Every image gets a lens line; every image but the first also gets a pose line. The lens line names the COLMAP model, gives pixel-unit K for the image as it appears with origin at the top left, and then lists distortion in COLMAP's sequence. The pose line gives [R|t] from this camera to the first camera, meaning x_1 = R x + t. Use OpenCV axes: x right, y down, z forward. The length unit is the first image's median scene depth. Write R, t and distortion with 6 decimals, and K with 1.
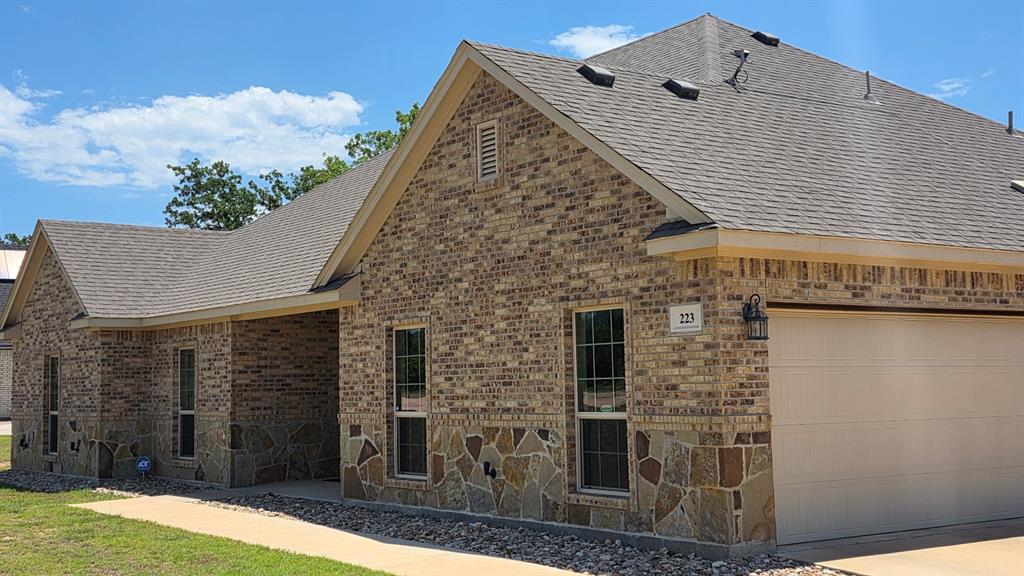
lens RADIAL K [[1278.8, 0, 512.1], [0, 1278.8, 281.3], [0, 0, 1]] dist [0.106780, 0.000000]
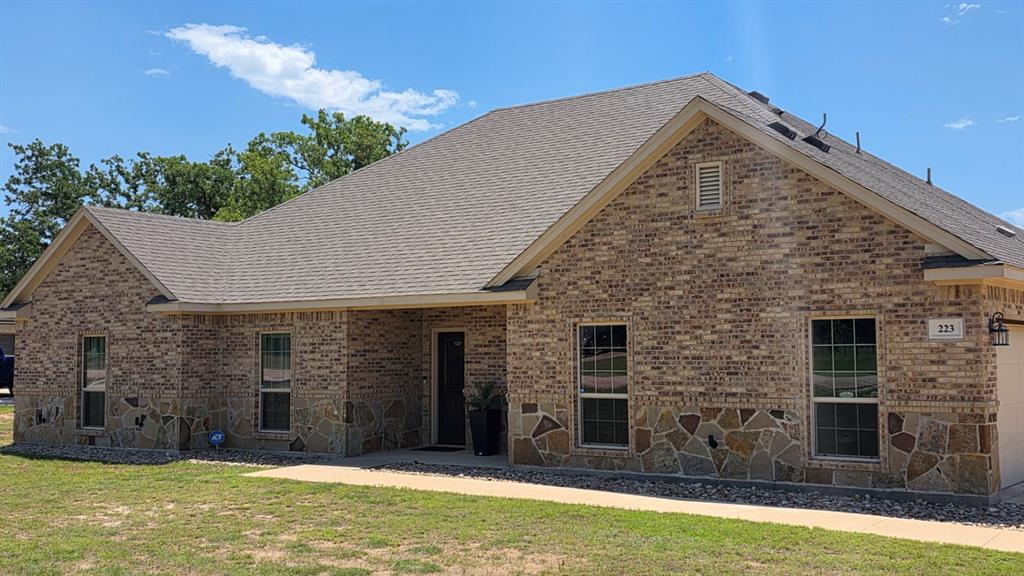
lens RADIAL K [[1125.5, 0, 511.4], [0, 1125.5, 292.6], [0, 0, 1]] dist [0.070985, 0.000000]
pose [[0.943260, 0.026691, 0.330980, -0.522275], [-0.035470, 0.999160, 0.020512, -0.012895], [-0.330155, -0.031088, 0.943415, 0.024229]]
